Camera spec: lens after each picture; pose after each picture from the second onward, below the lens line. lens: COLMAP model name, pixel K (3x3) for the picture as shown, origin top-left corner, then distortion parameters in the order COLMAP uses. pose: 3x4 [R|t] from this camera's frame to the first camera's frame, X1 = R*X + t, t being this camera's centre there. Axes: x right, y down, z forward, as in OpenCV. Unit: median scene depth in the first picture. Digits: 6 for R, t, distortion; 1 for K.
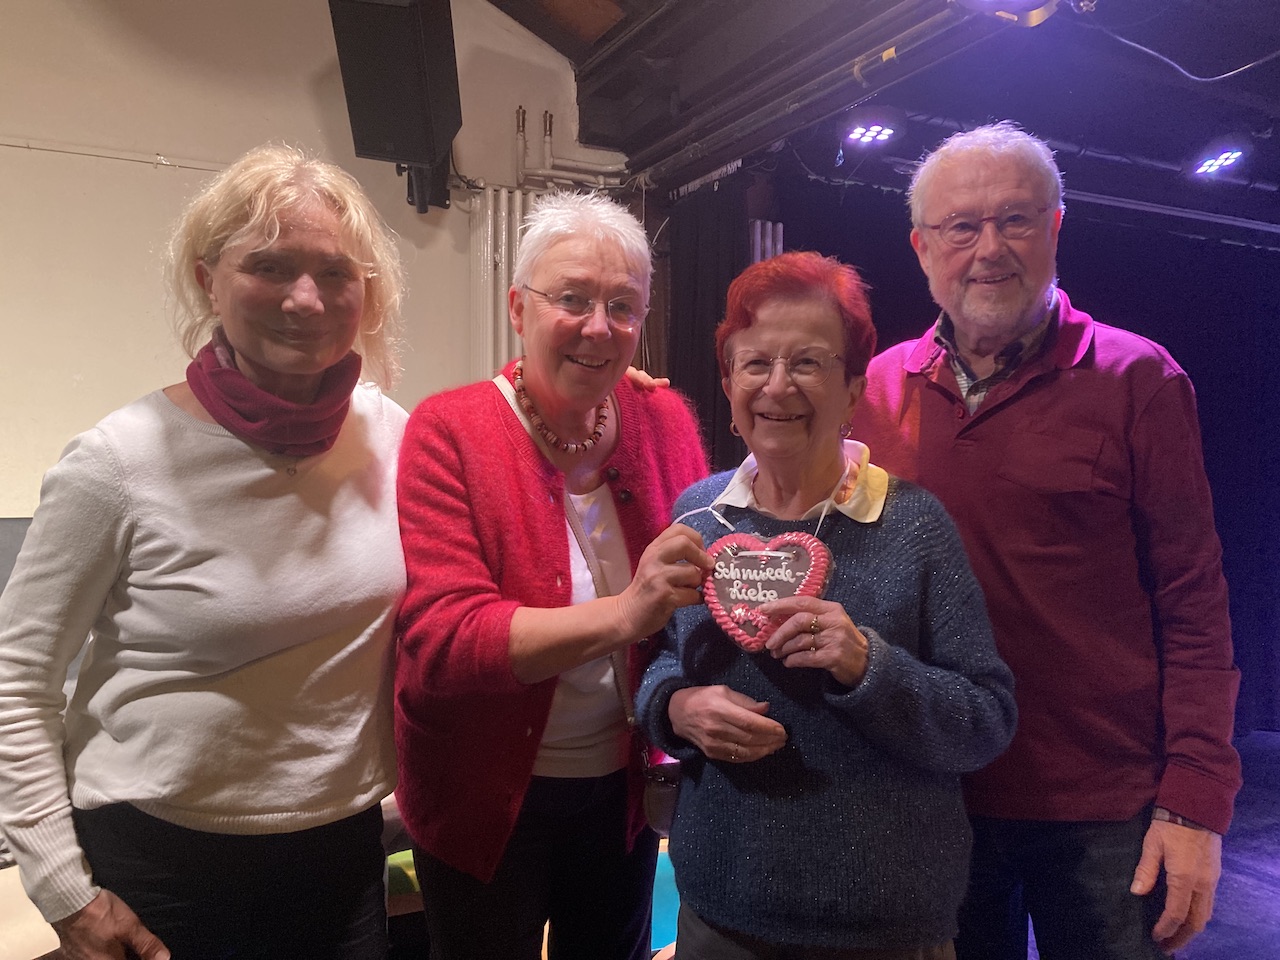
lens RADIAL K [[1043.6, 0, 604.3], [0, 1043.6, 481.1], [0, 0, 1]] dist [0.308061, -0.355398]
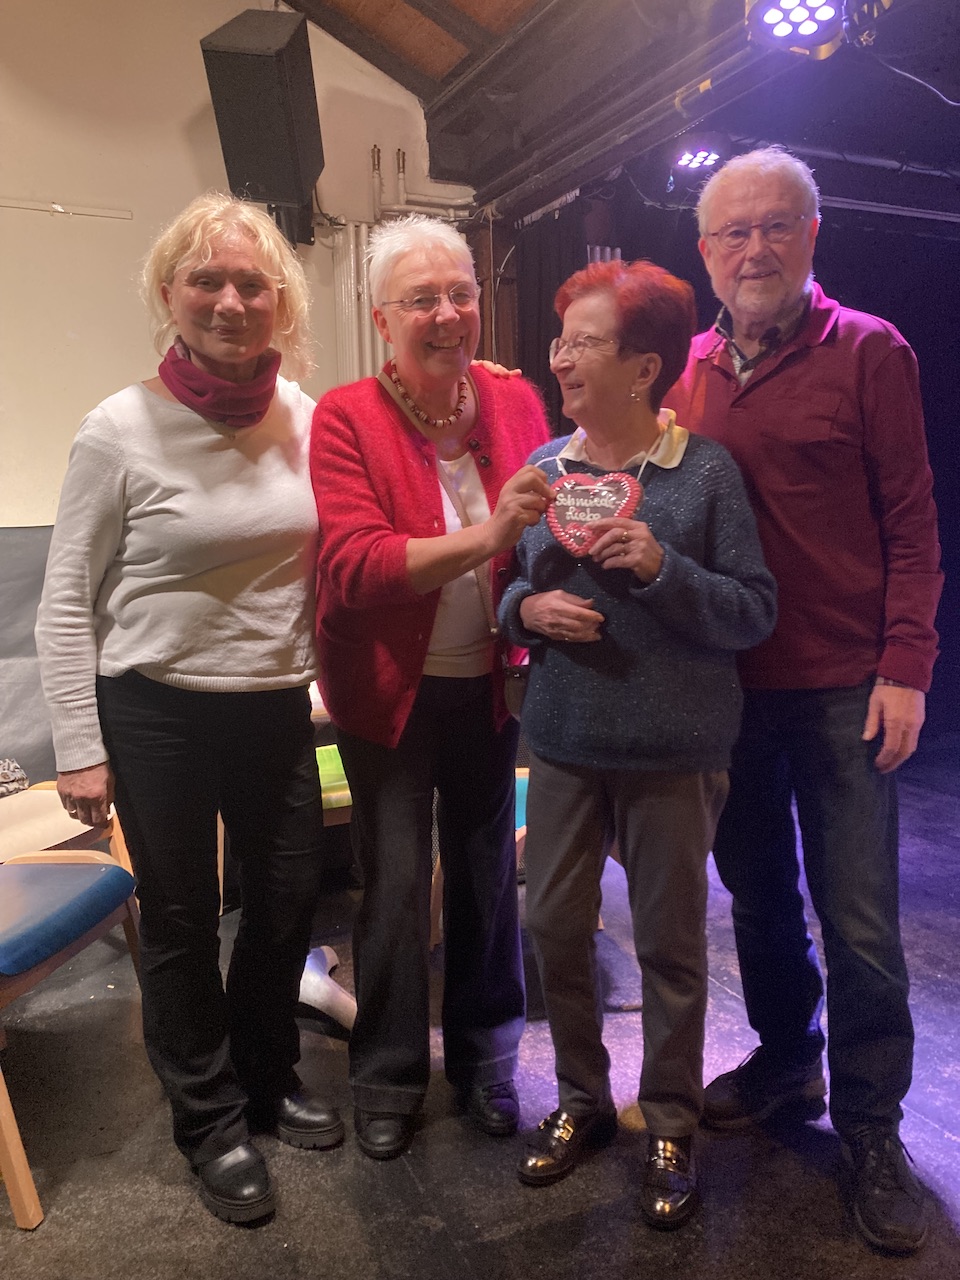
lens RADIAL K [[1047.4, 0, 480.0], [0, 1047.4, 640.0], [0, 0, 1]] dist [0.125970, 0.000840]
pose [[0.999106, -0.041181, 0.009555, -0.005872], [0.040016, 0.994139, 0.100432, 0.102401], [-0.013635, -0.099960, 0.994898, -0.309116]]
